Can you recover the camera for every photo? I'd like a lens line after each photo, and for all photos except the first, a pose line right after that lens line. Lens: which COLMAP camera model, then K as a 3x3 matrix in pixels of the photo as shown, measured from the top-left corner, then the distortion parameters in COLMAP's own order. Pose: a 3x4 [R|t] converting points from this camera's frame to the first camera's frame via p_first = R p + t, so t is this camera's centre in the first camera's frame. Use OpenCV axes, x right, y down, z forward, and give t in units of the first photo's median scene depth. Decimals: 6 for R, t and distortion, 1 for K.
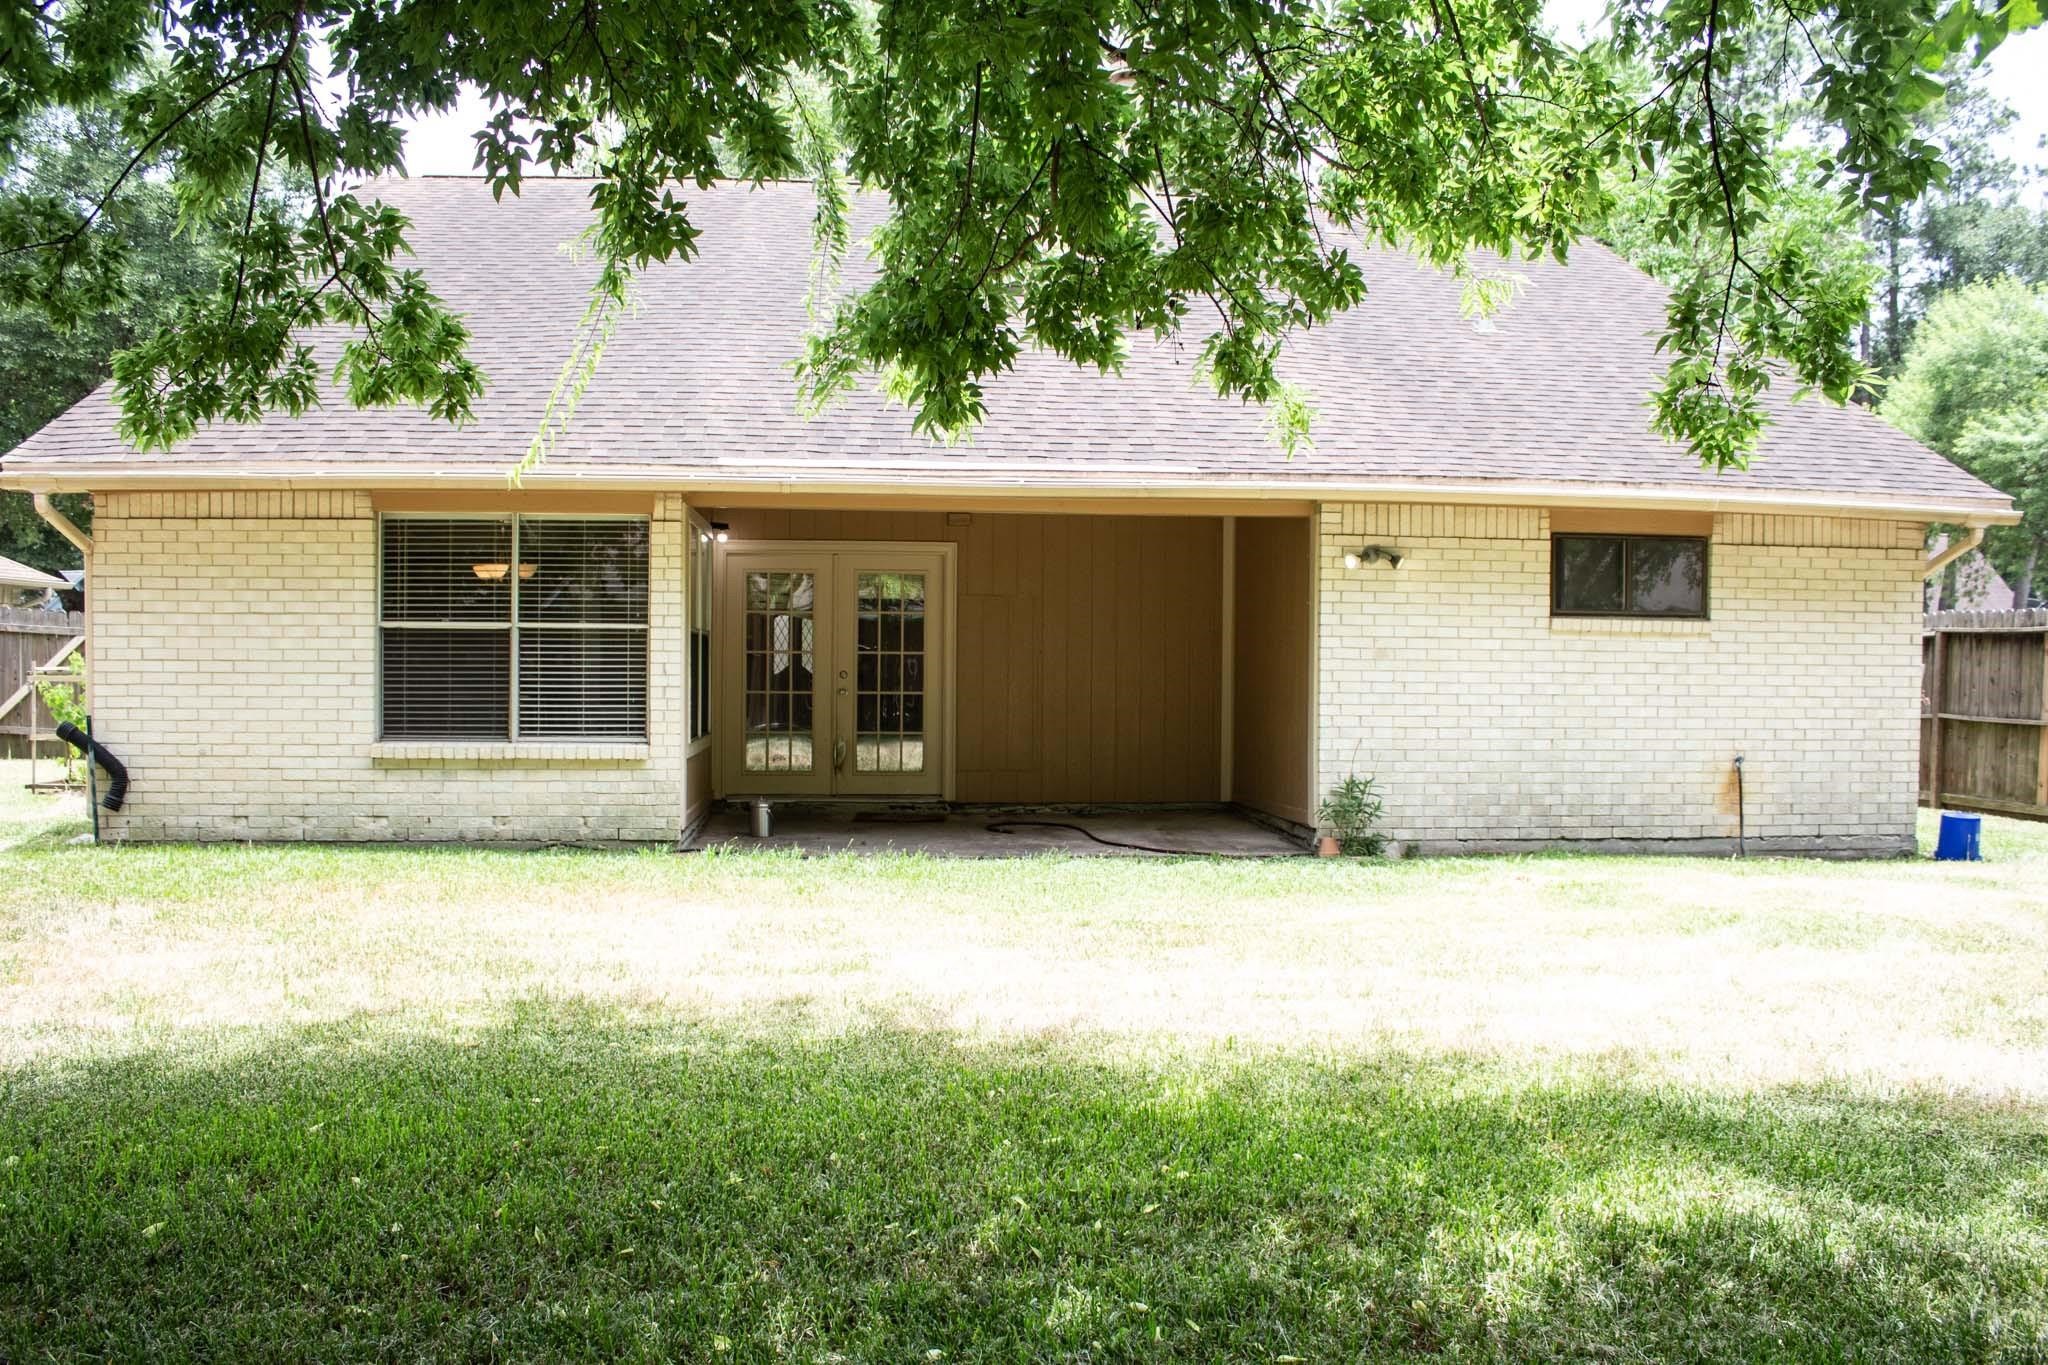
lens RADIAL K [[1735.5, 0, 1020.7], [0, 1735.5, 708.8], [0, 0, 1]] dist [-0.103179, 0.017205]
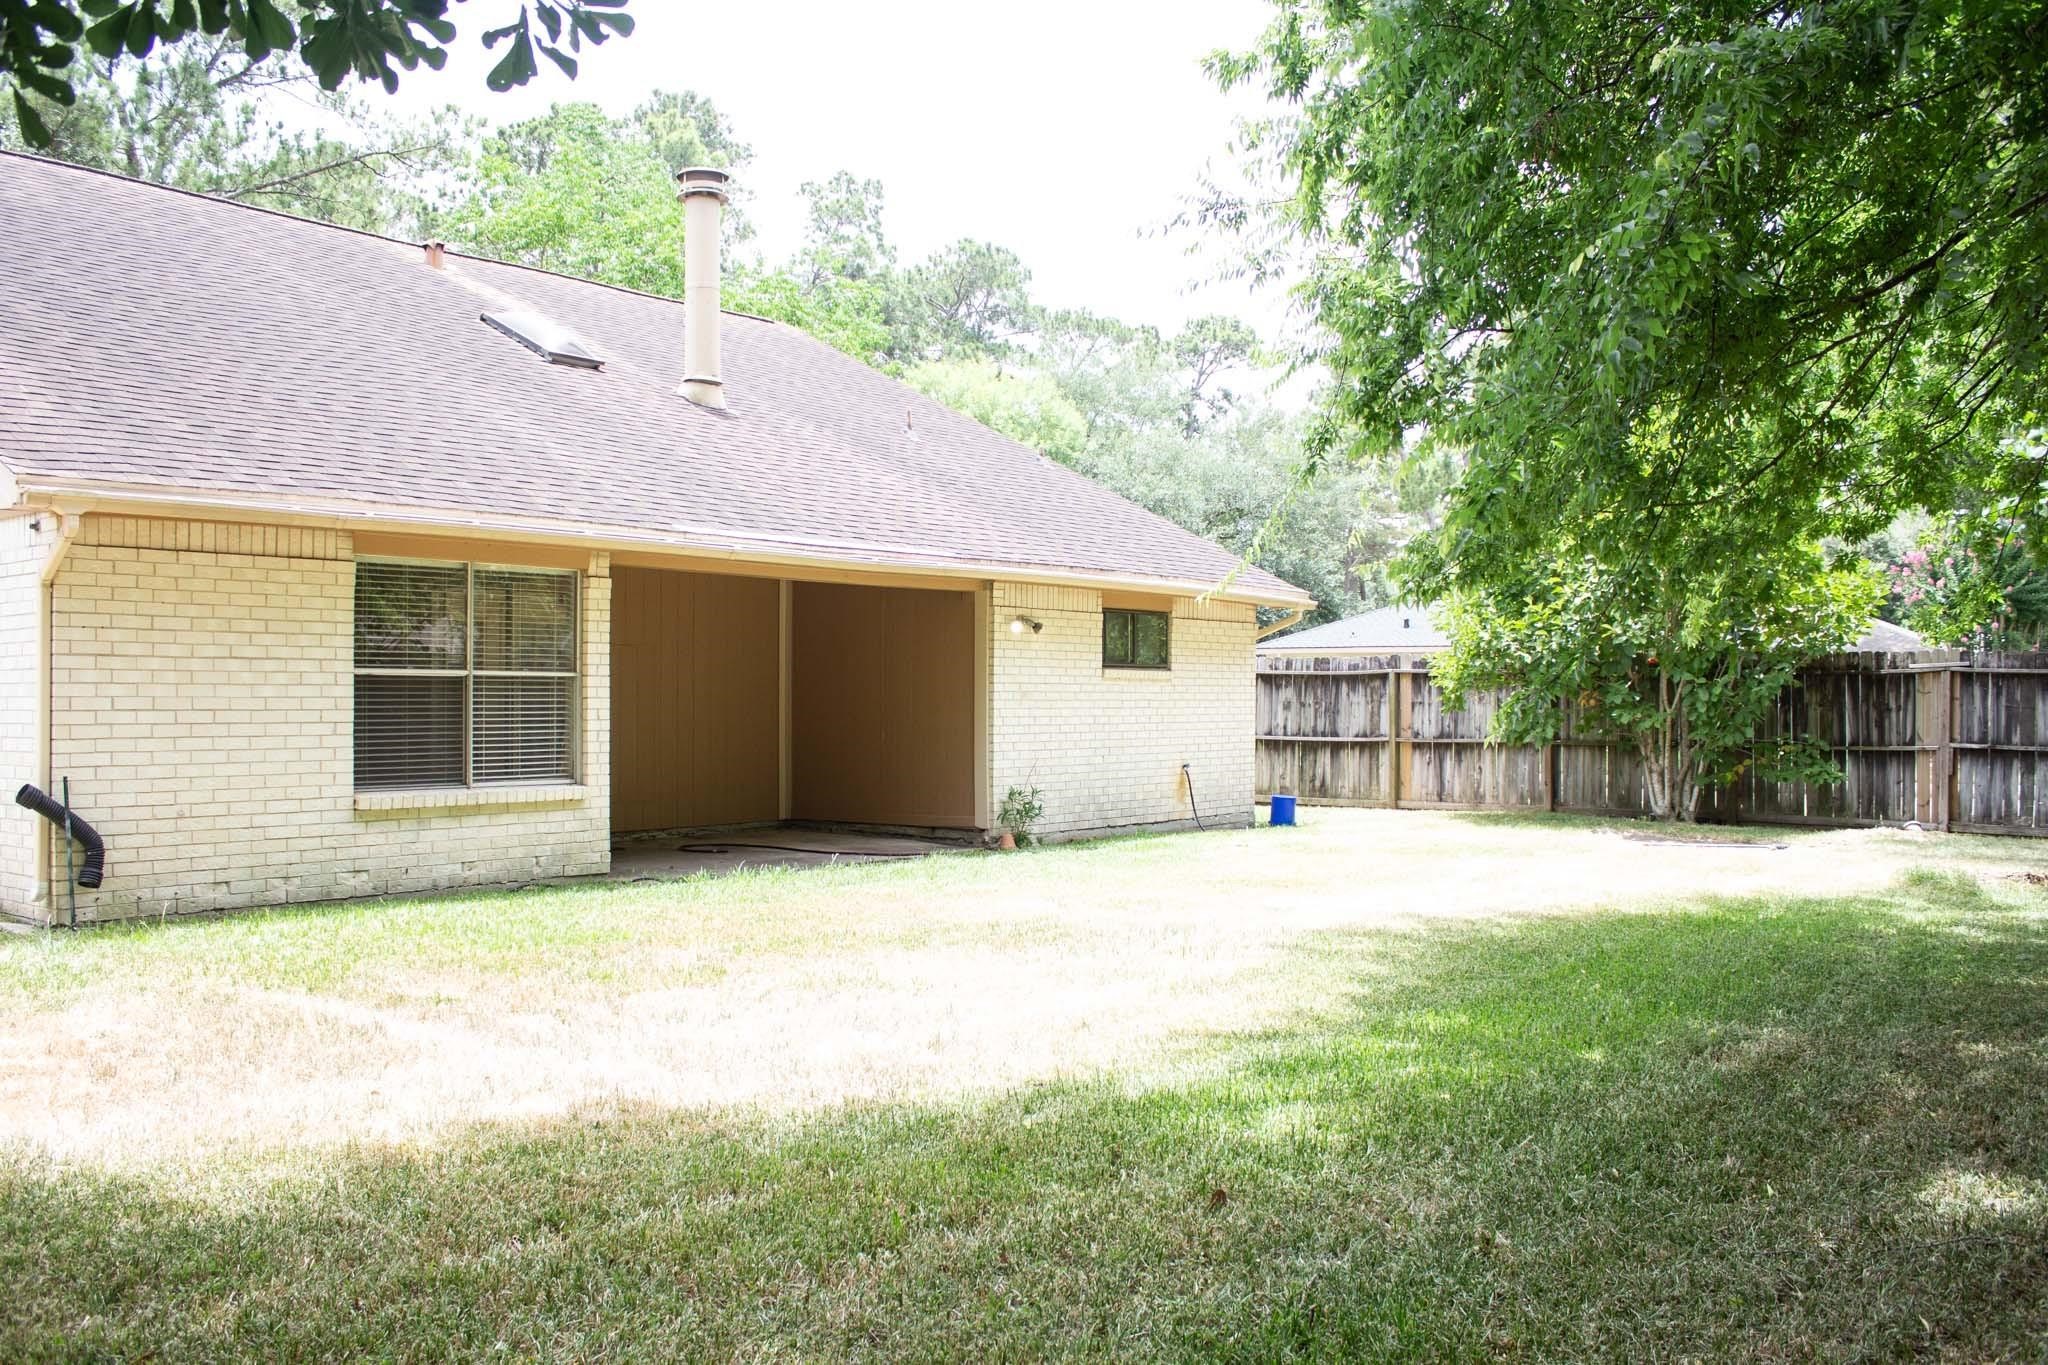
lens RADIAL K [[1735.5, 0, 1020.7], [0, 1735.5, 708.8], [0, 0, 1]] dist [-0.103179, 0.017205]
pose [[0.699978, -0.010675, 0.714085, -0.792579], [0.020871, 0.999767, -0.005512, -0.014964], [-0.713860, 0.018762, 0.700037, 0.061998]]
